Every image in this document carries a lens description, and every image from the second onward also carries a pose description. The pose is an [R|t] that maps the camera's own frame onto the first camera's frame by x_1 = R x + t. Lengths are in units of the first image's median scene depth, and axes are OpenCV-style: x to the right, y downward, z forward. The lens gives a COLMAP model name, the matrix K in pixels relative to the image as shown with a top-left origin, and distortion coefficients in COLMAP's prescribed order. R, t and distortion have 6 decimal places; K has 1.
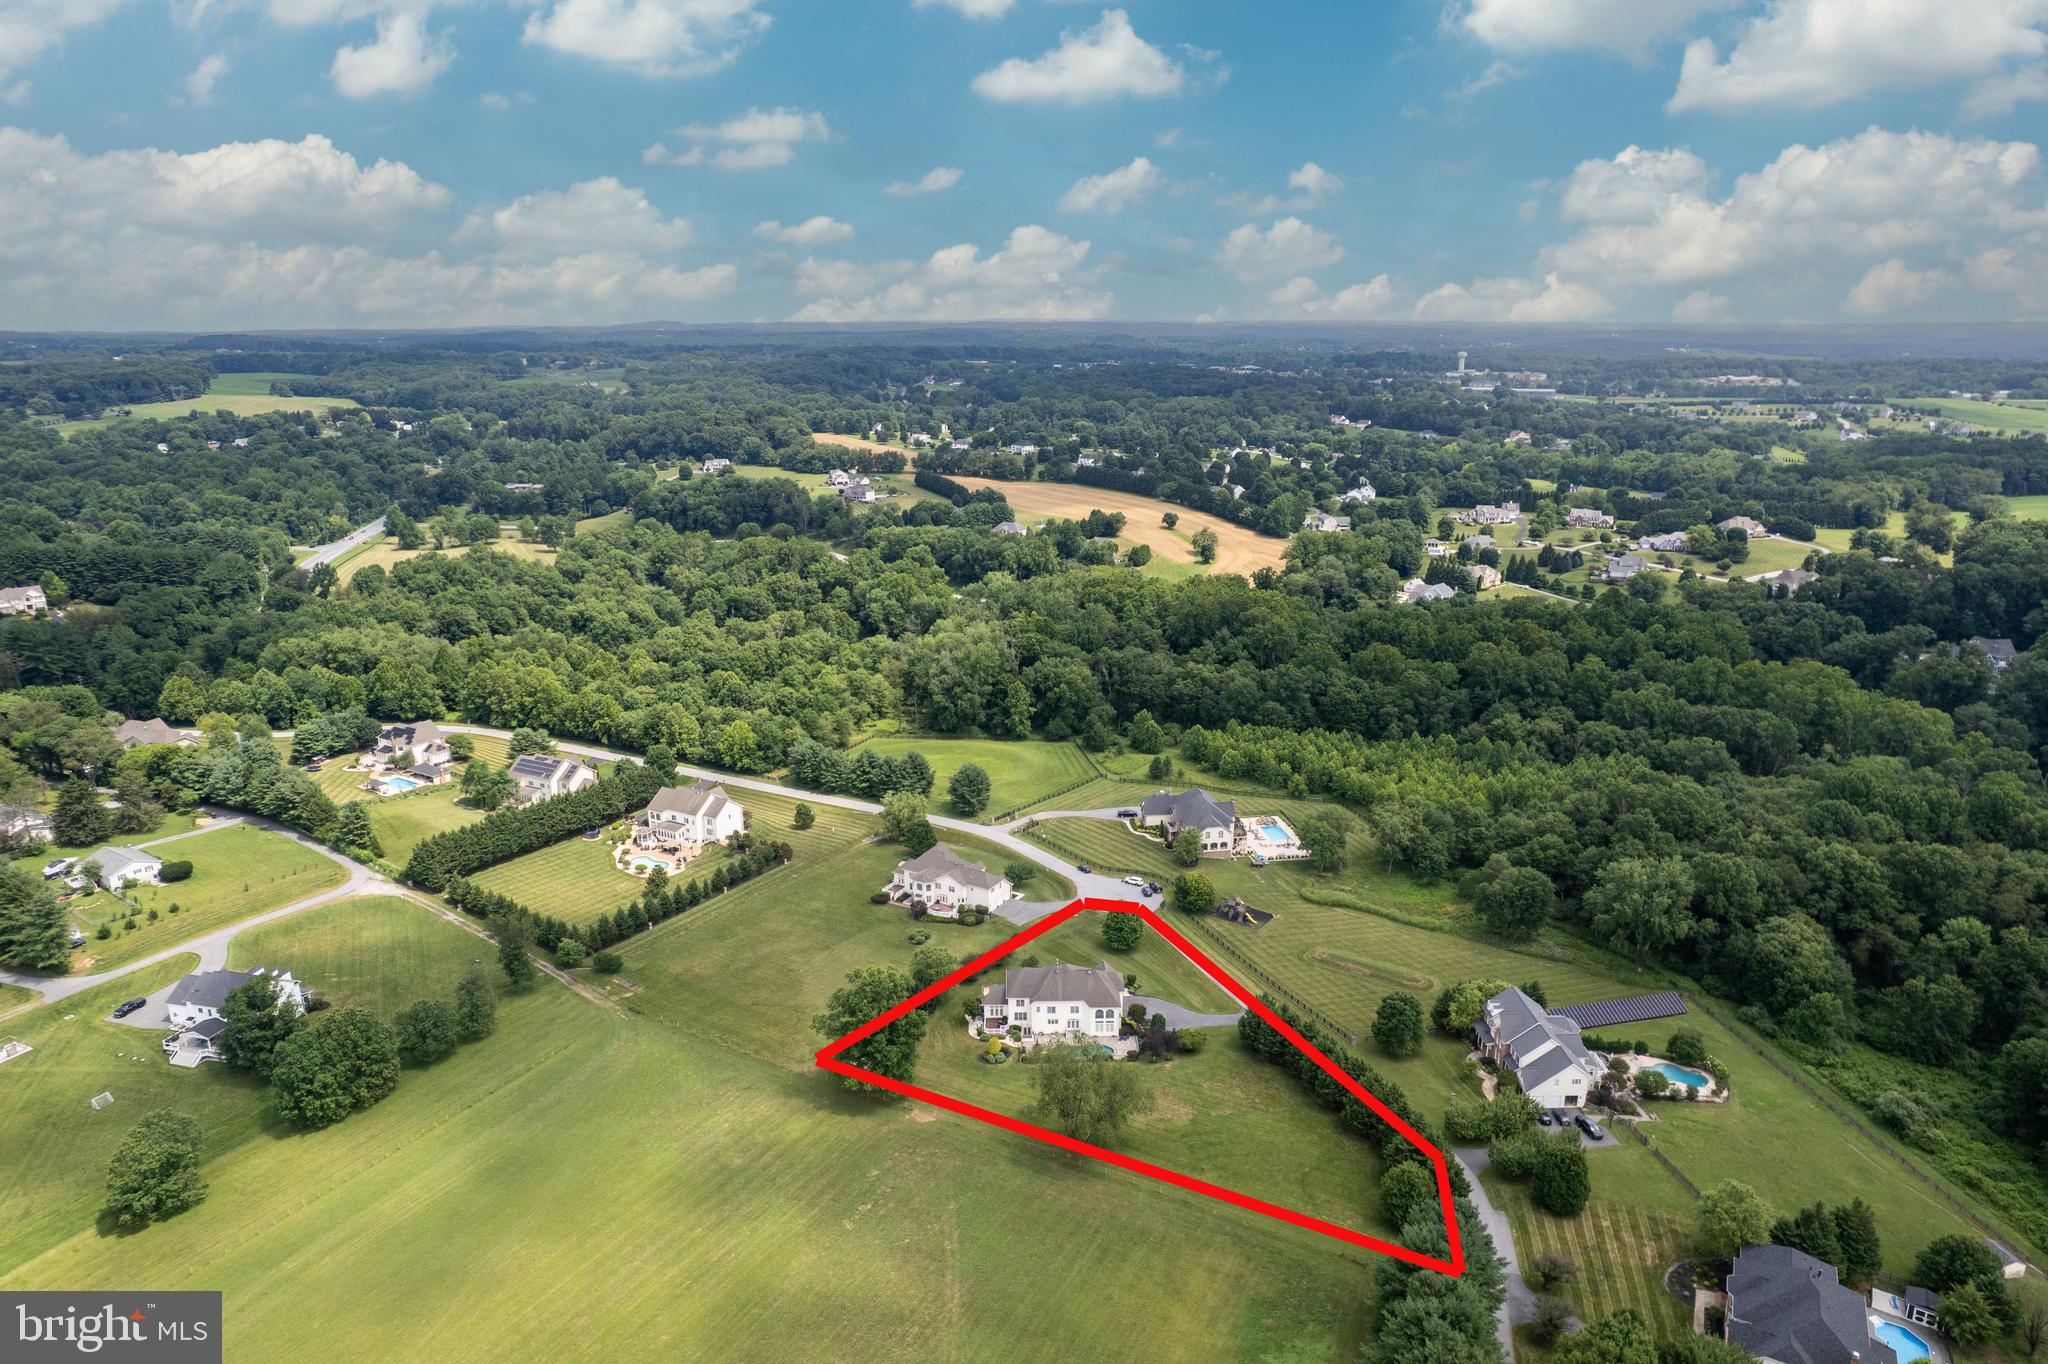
lens RADIAL K [[1308.7, 0, 1036.5], [0, 1308.7, 678.4], [0, 0, 1]] dist [-0.008335, 0.000276]
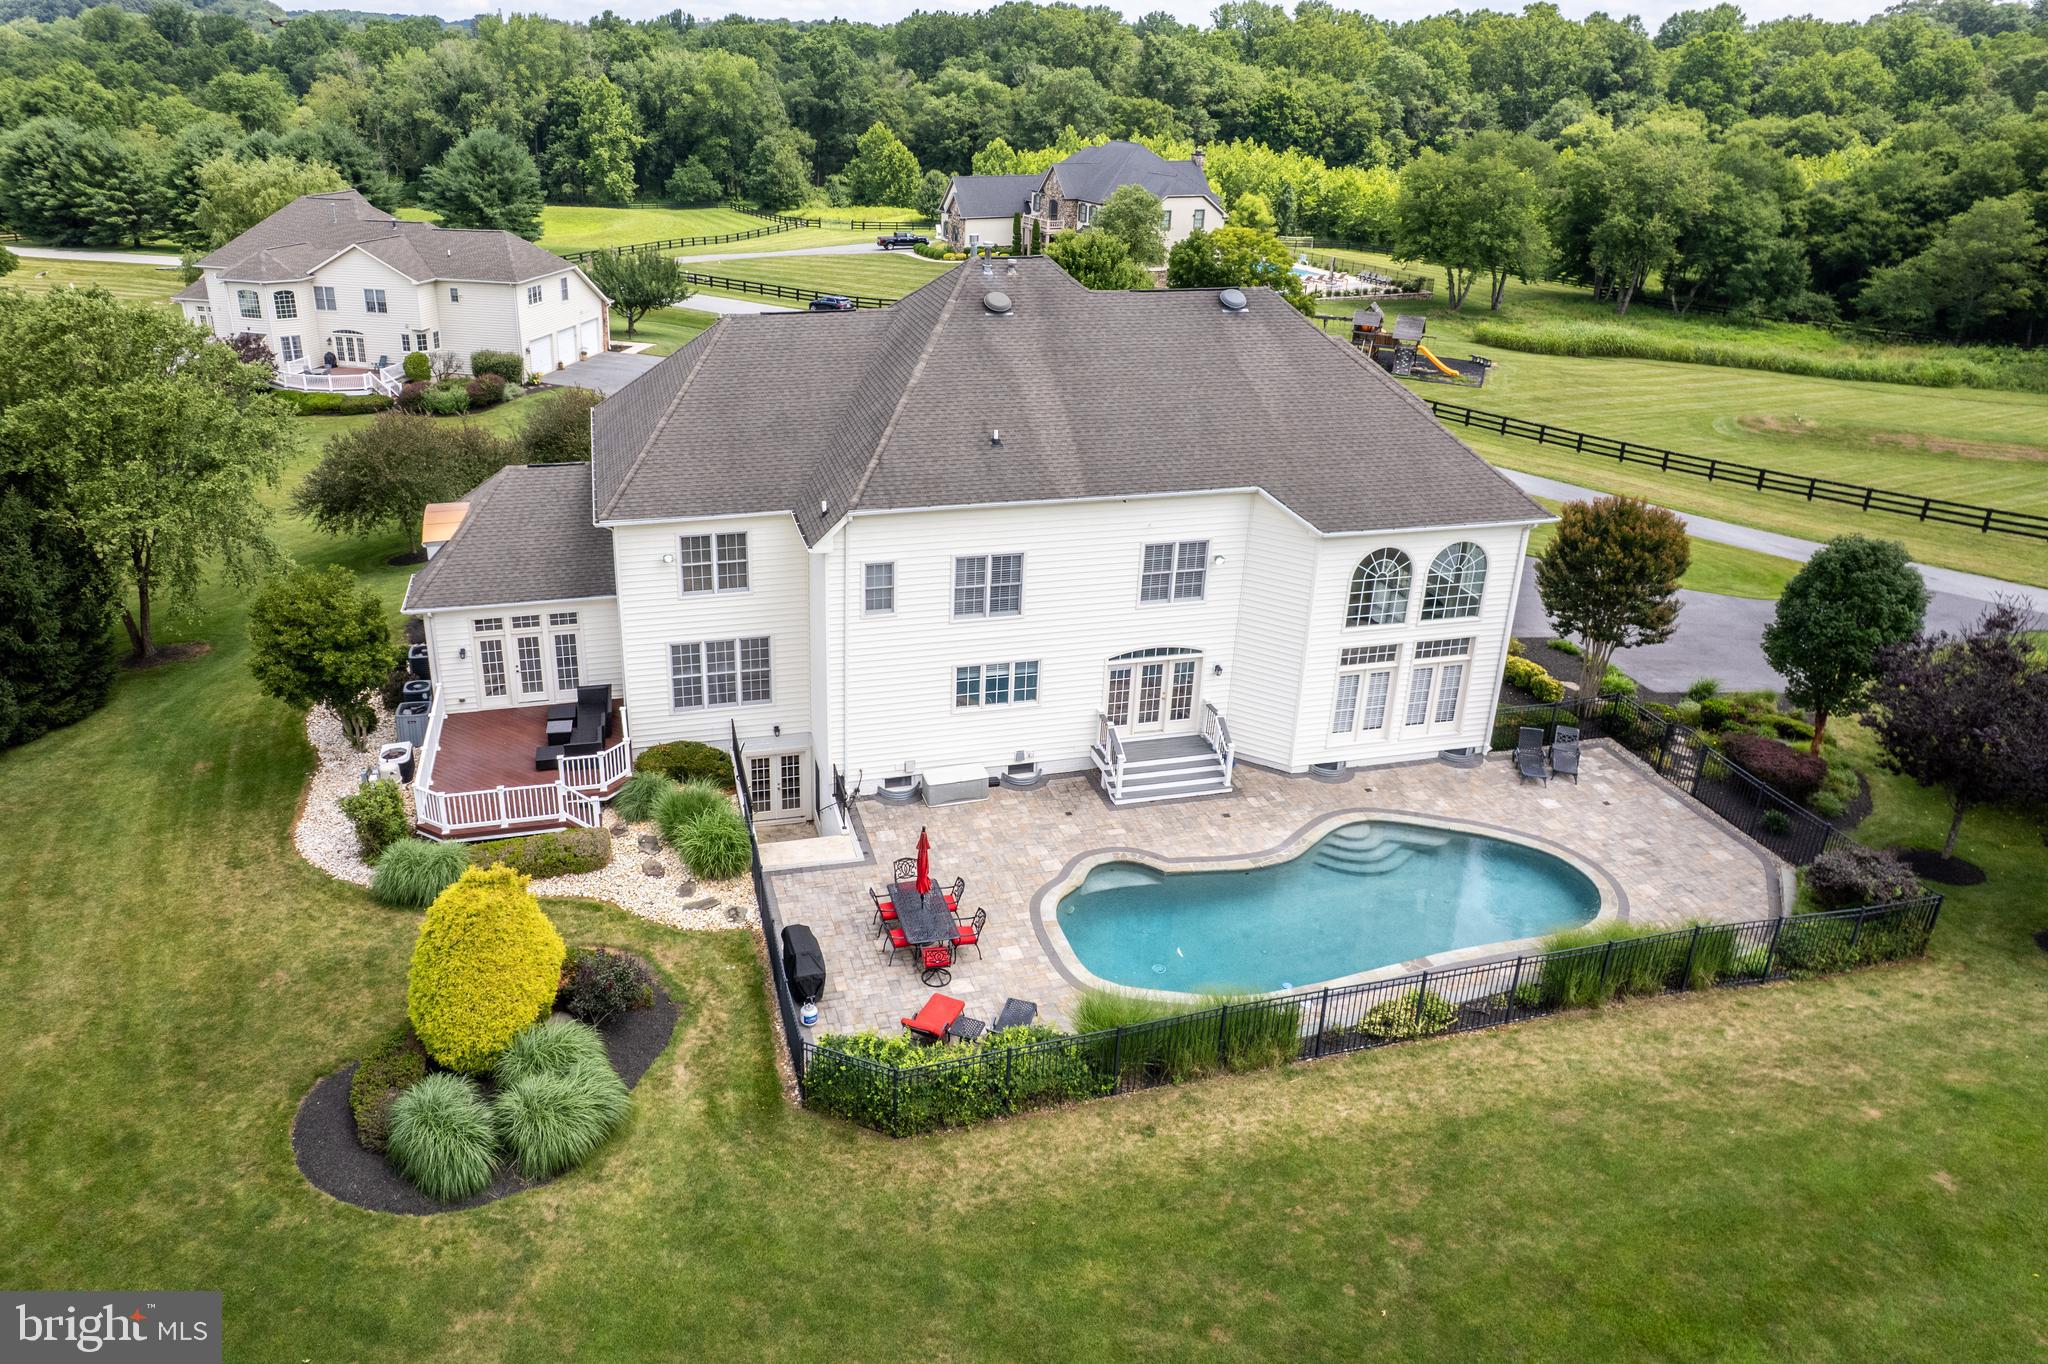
lens RADIAL K [[1361.7, 0, 888.2], [0, 1361.7, 583.3], [0, 0, 1]] dist [-0.071301, 0.070747]
pose [[0.982071, -0.065807, 0.176650, -0.014159], [0.048088, 0.993541, 0.102779, 0.177730], [-0.182272, -0.092441, 0.978893, 0.652062]]
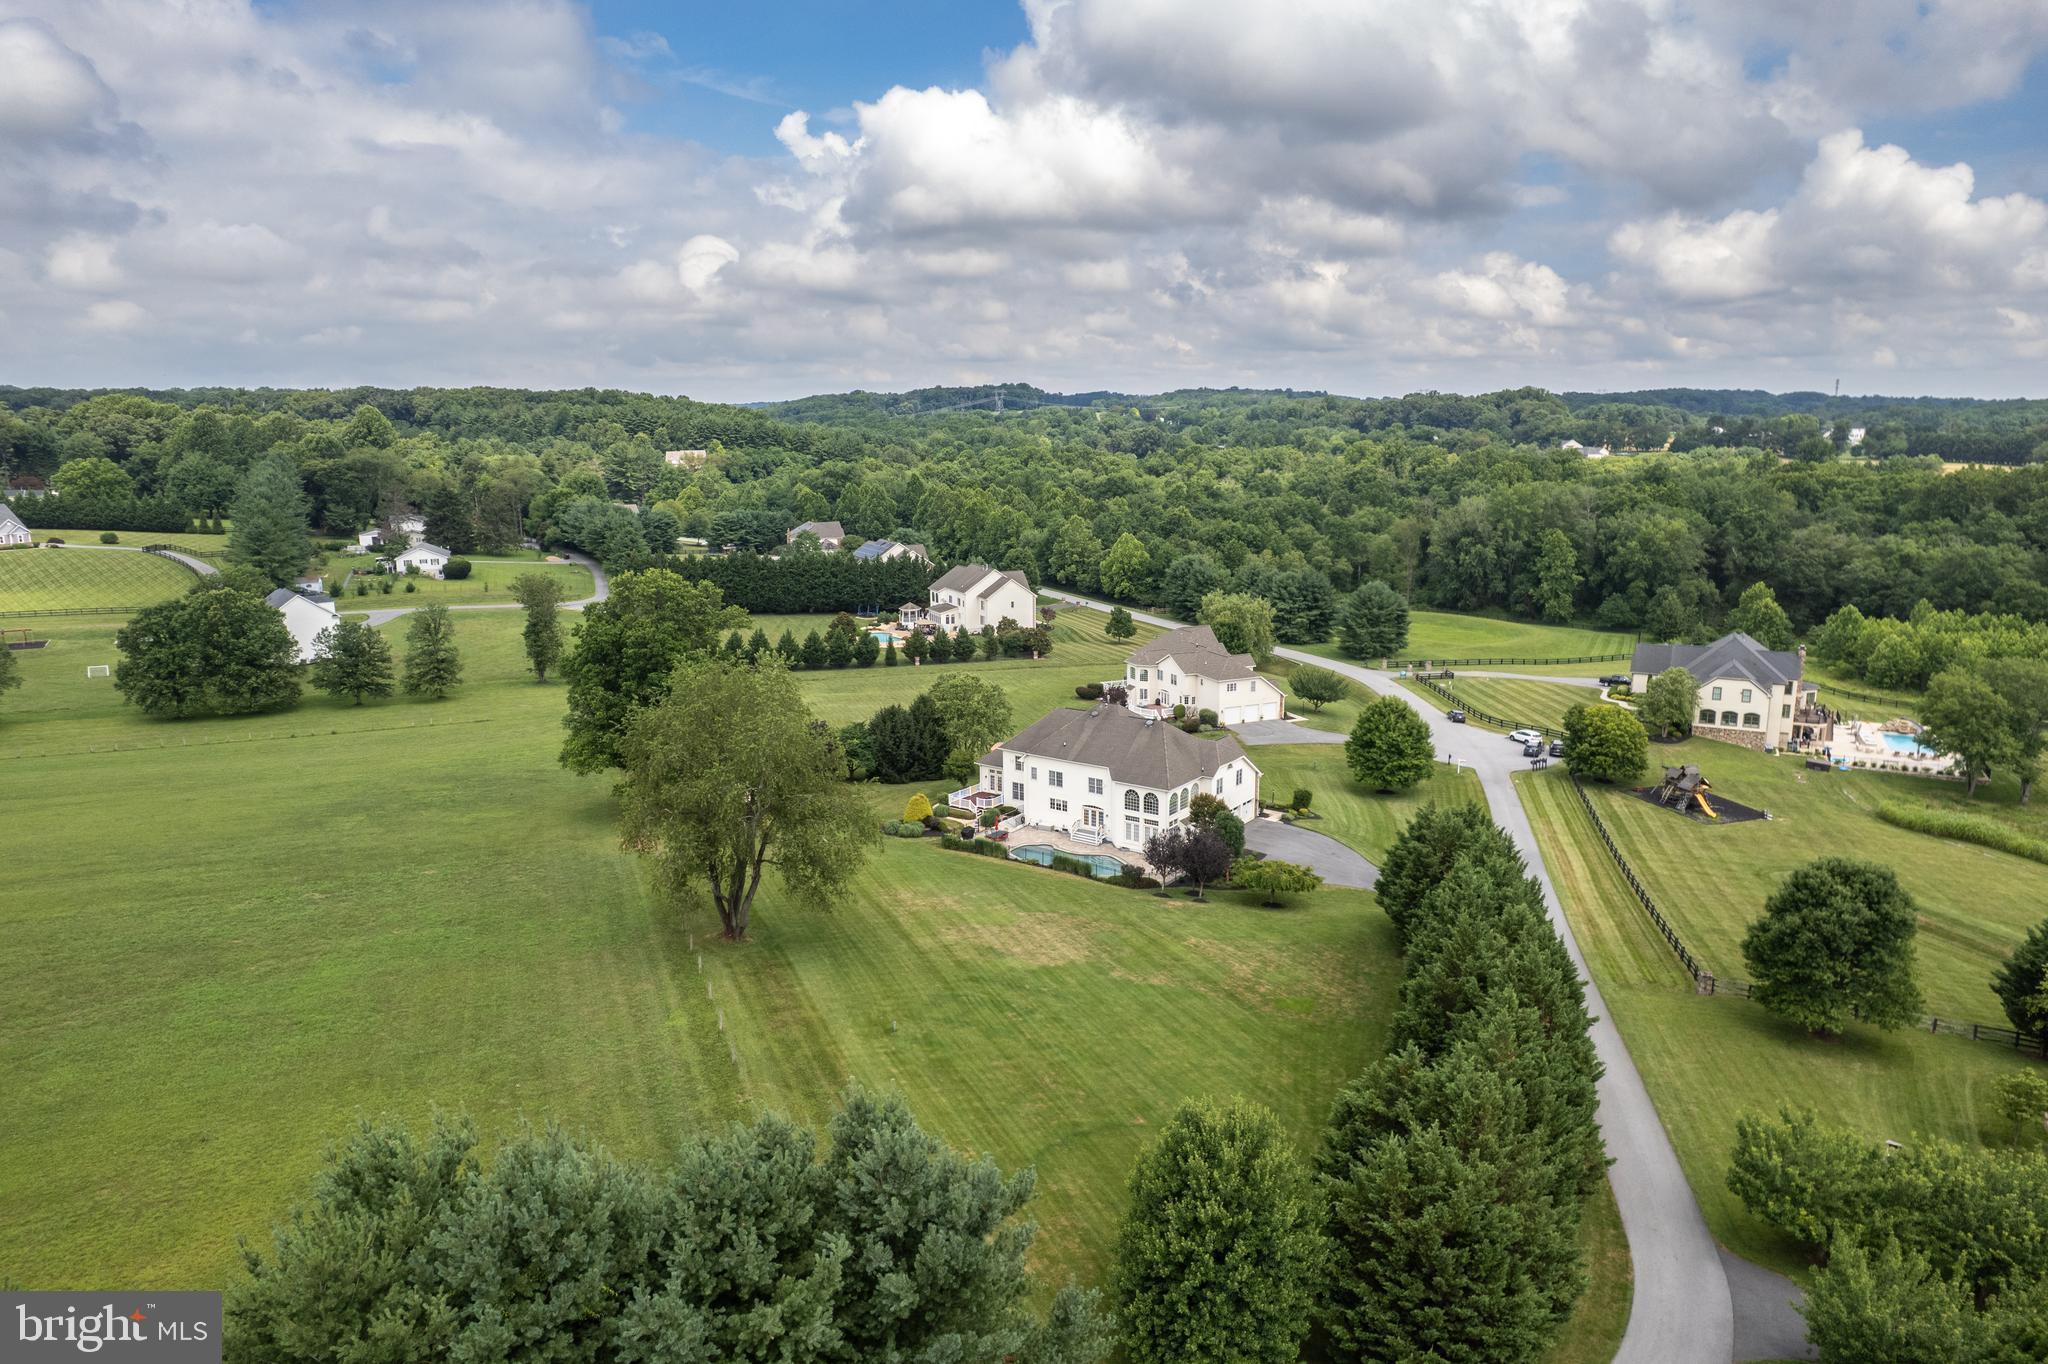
lens RADIAL K [[1345.1, 0, 1035.0], [0, 1345.1, 688.9], [0, 0, 1]] dist [-0.077958, 0.072984]
pose [[0.805433, 0.114408, -0.581540, 0.219072], [-0.154443, 0.987808, -0.019568, 0.170963], [0.572211, 0.105575, 0.813282, 0.428695]]
